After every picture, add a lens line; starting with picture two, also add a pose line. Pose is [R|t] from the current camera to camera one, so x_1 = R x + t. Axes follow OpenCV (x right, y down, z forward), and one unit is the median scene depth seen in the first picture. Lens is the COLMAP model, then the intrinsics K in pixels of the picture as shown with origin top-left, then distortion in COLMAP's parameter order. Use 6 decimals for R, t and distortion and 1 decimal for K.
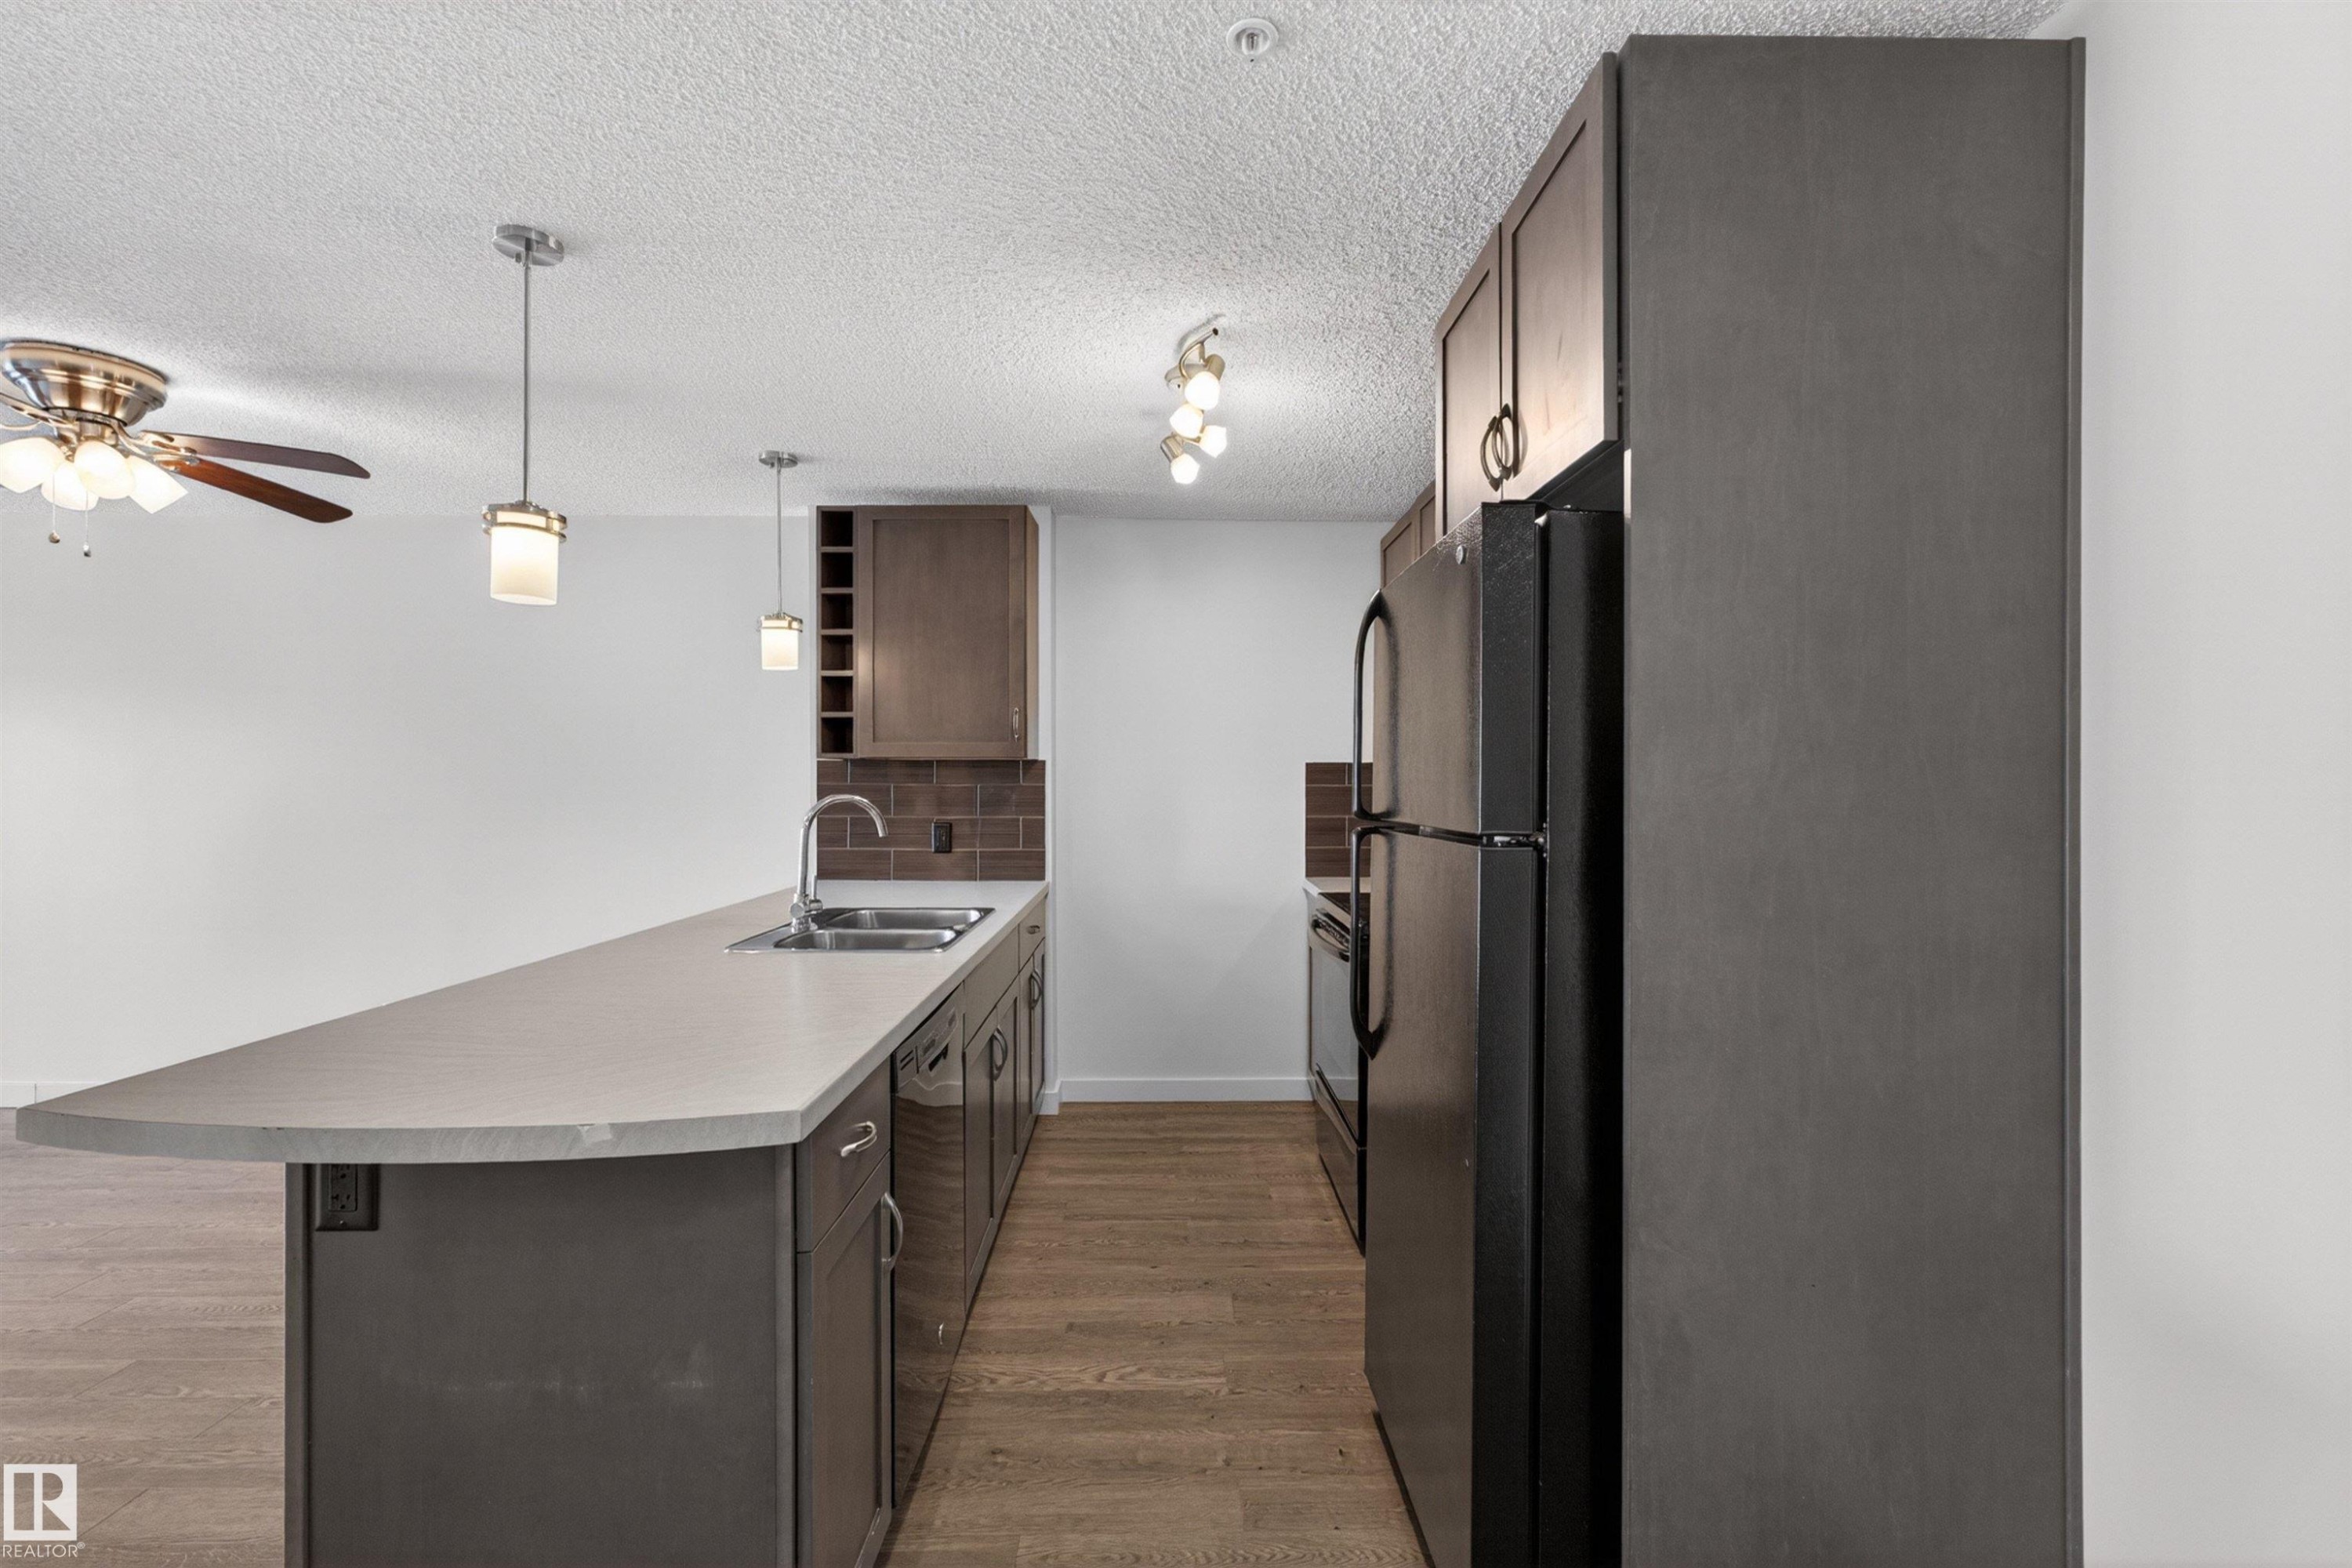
lens RADIAL K [[1033.4, 0, 1184.2], [0, 1033.4, 775.6], [0, 0, 1]] dist [0.000774, 0.000683]
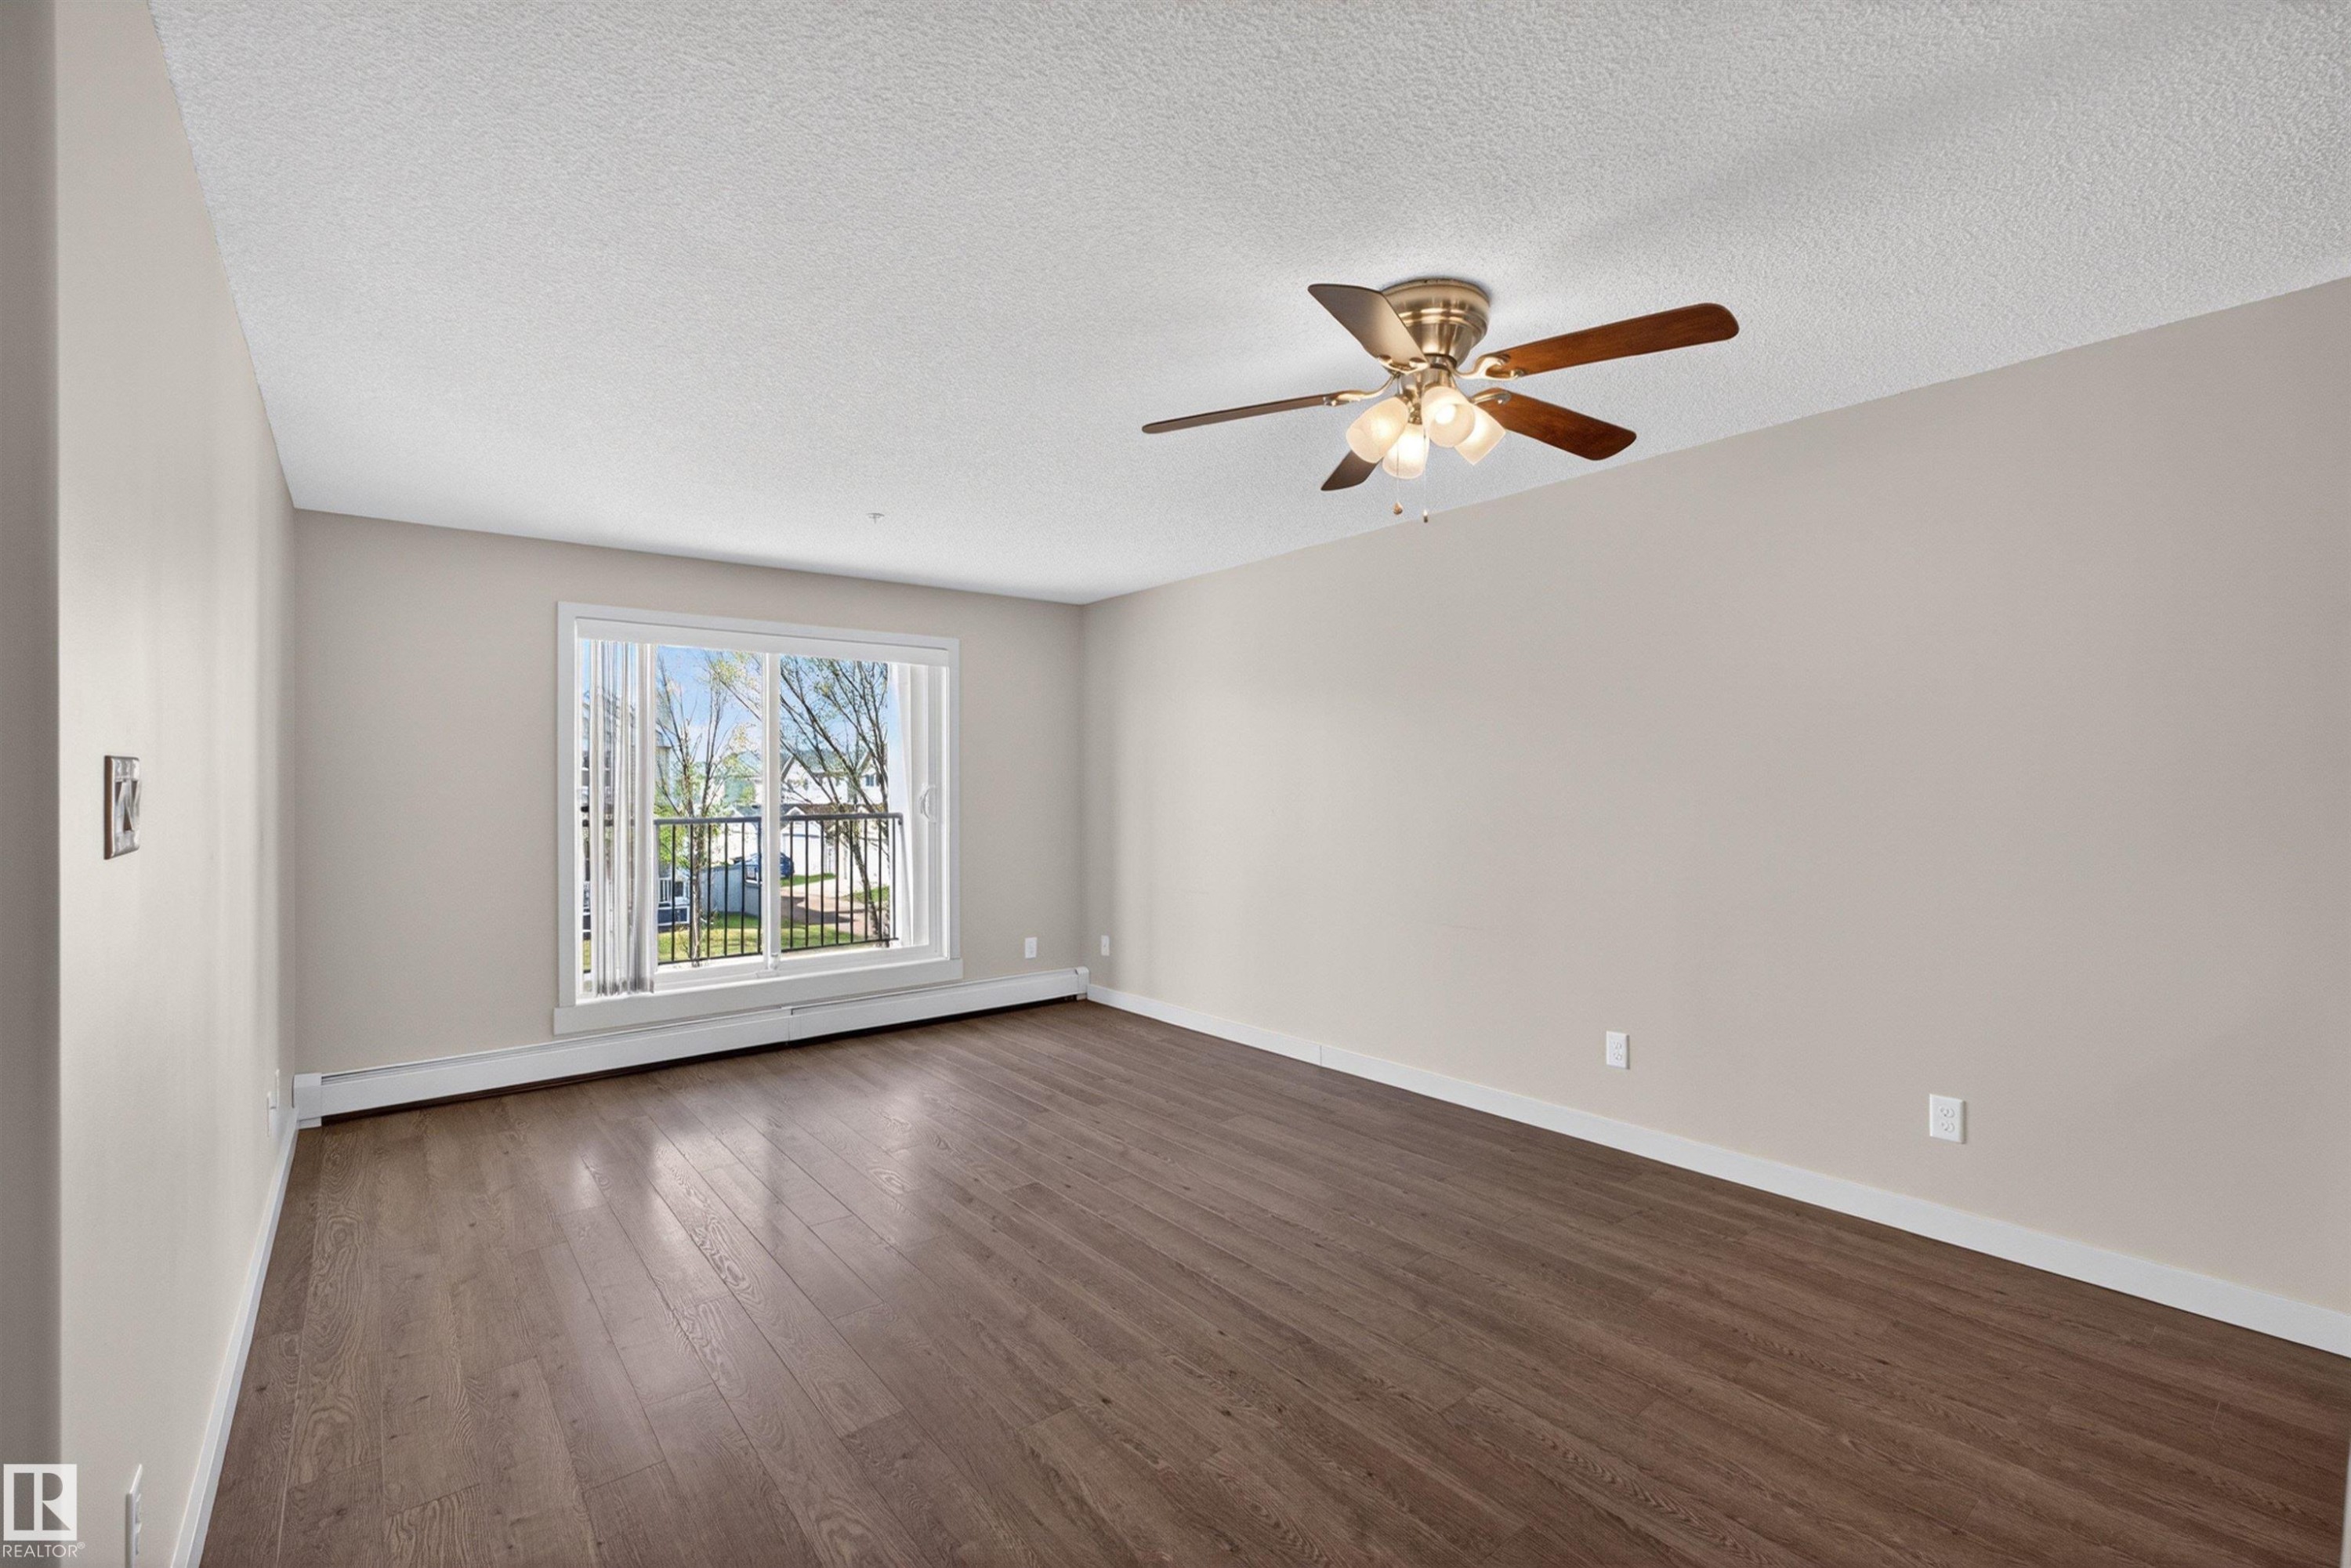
lens RADIAL K [[1016.8, 0, 1181.6], [0, 1016.8, 772.9], [0, 0, 1]] dist [-0.008520, 0.000315]
pose [[0.621310, -0.012835, -0.783460, -0.520132], [0.011662, 0.999907, -0.007132, 0.005931], [0.783478, -0.004706, 0.621402, 0.301584]]
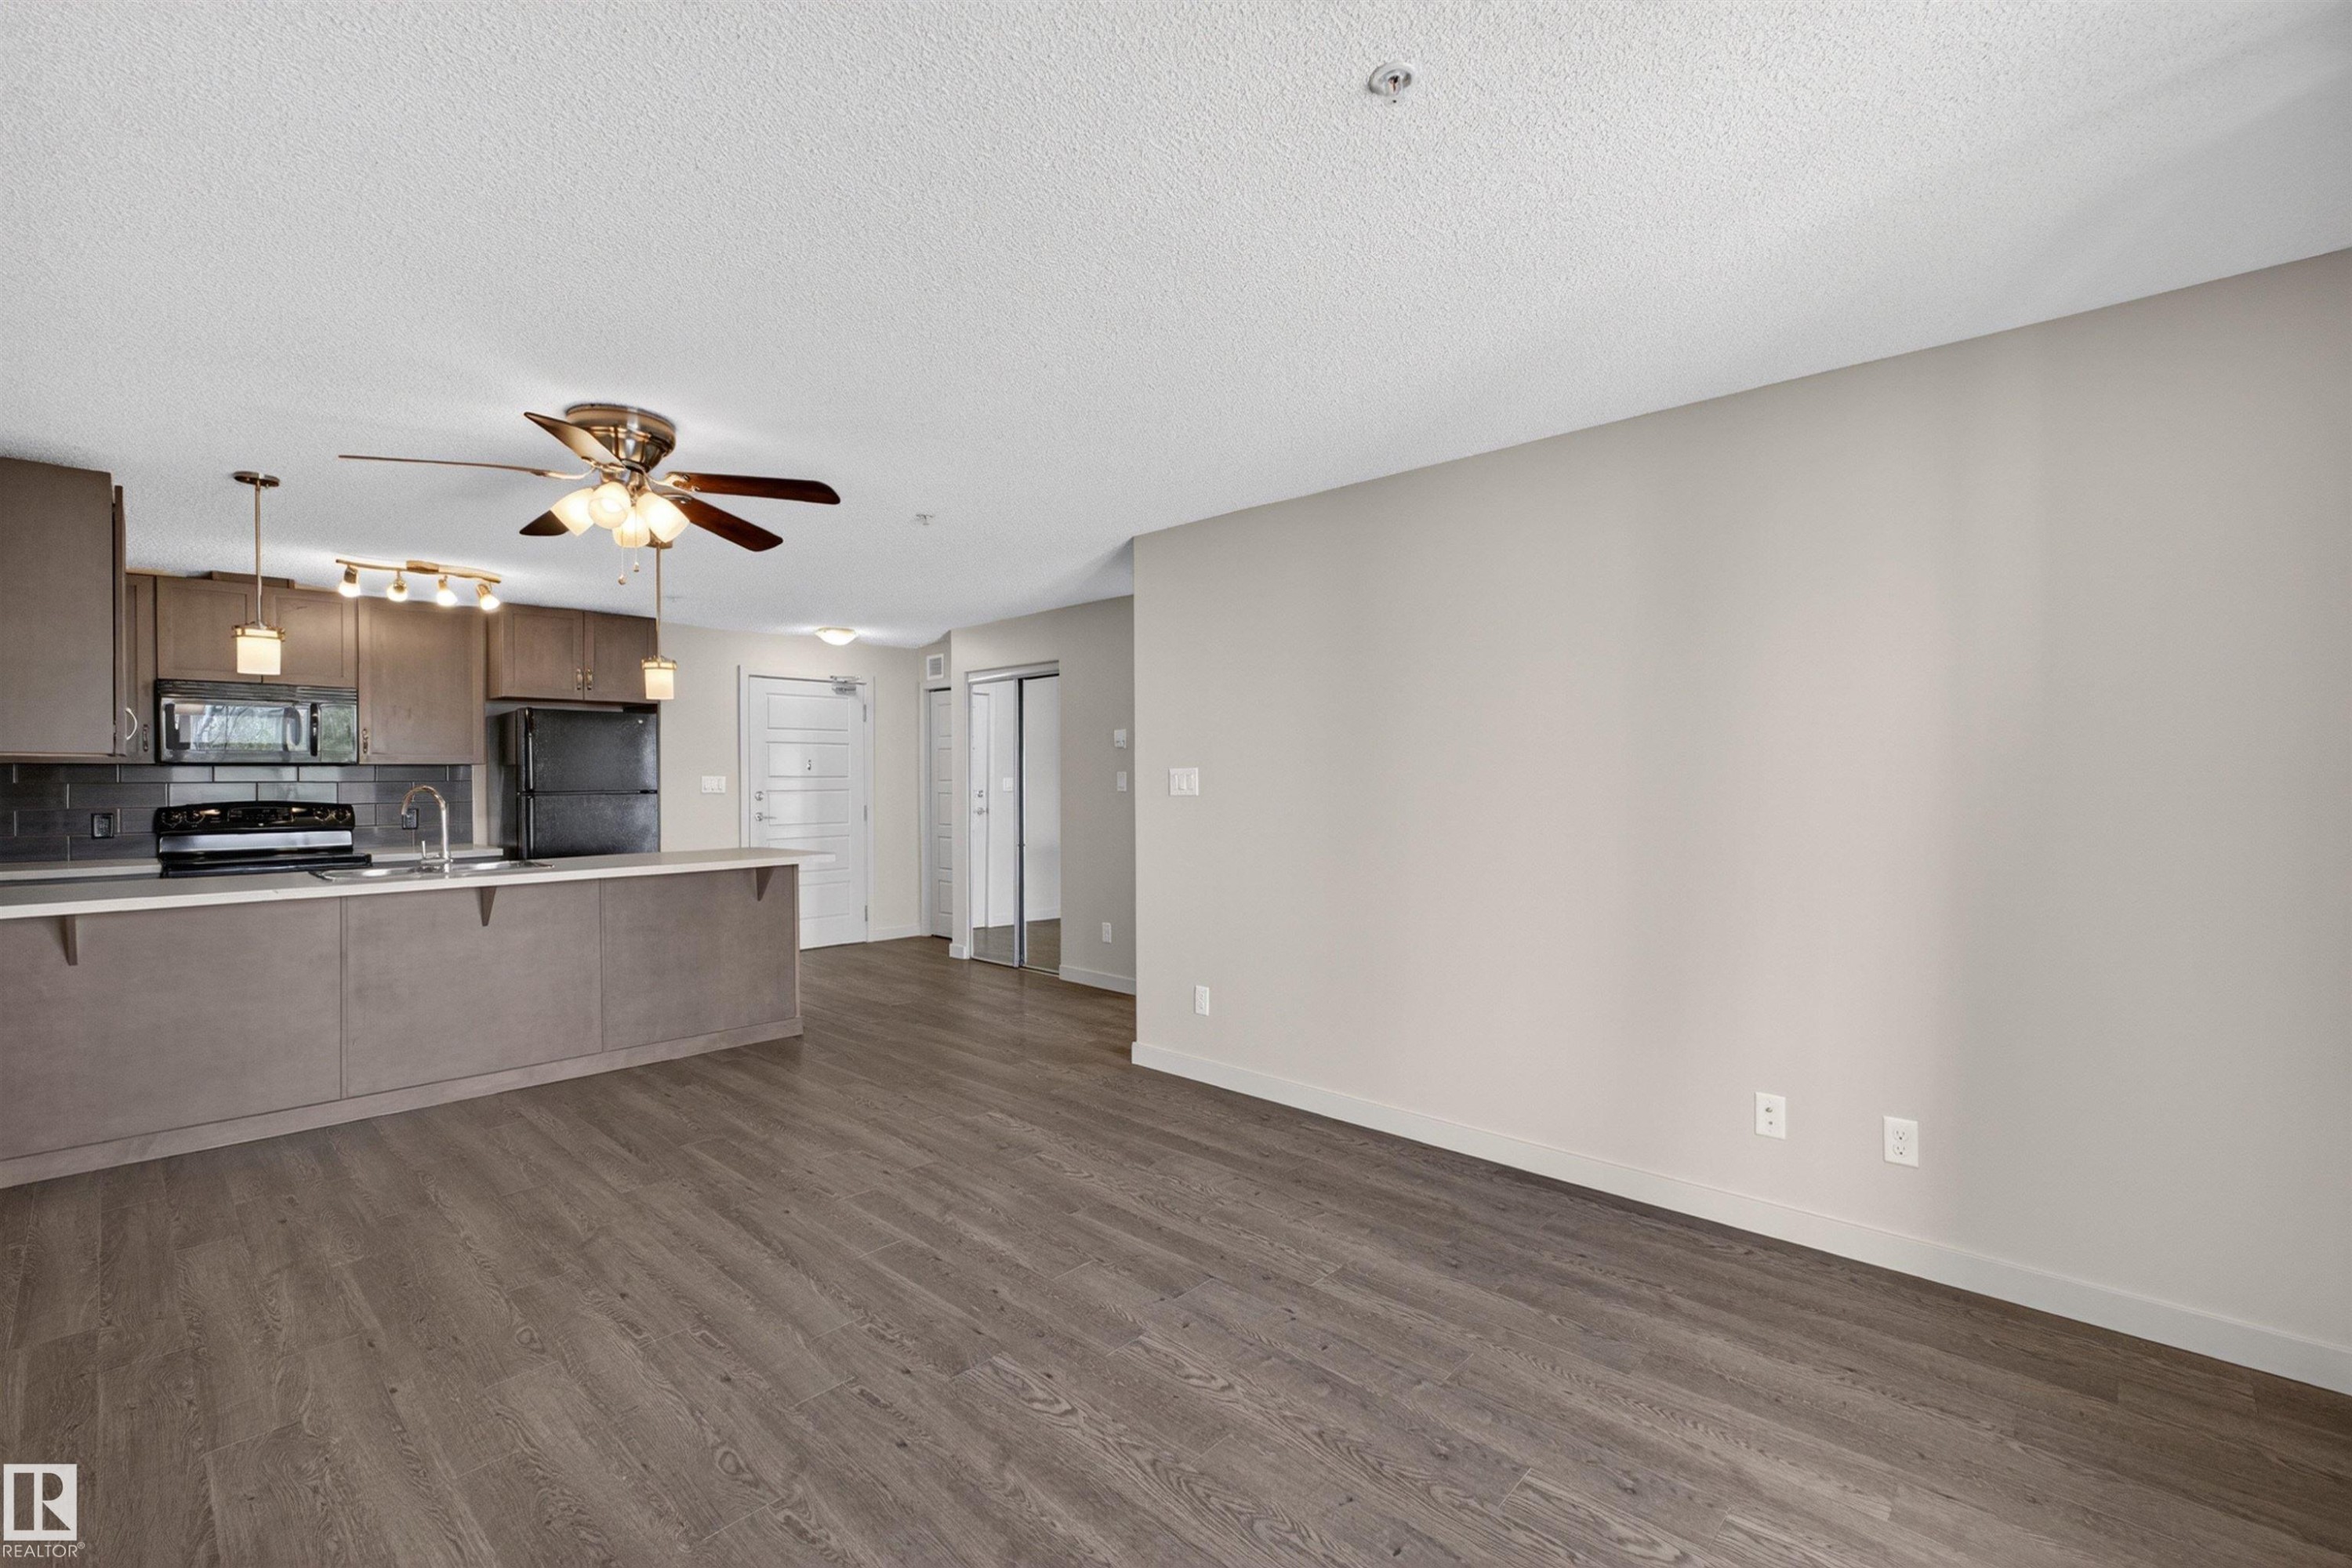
lens RADIAL K [[1006.4, 0, 1170.3], [0, 1006.4, 779.0], [0, 0, 1]] dist [-0.005077, 0.001057]
pose [[-0.718906, 0.003592, 0.695098, -2.369973], [0.002570, 0.999994, -0.002509, 0.013096], [-0.695102, -0.000018, -0.718911, 1.437376]]
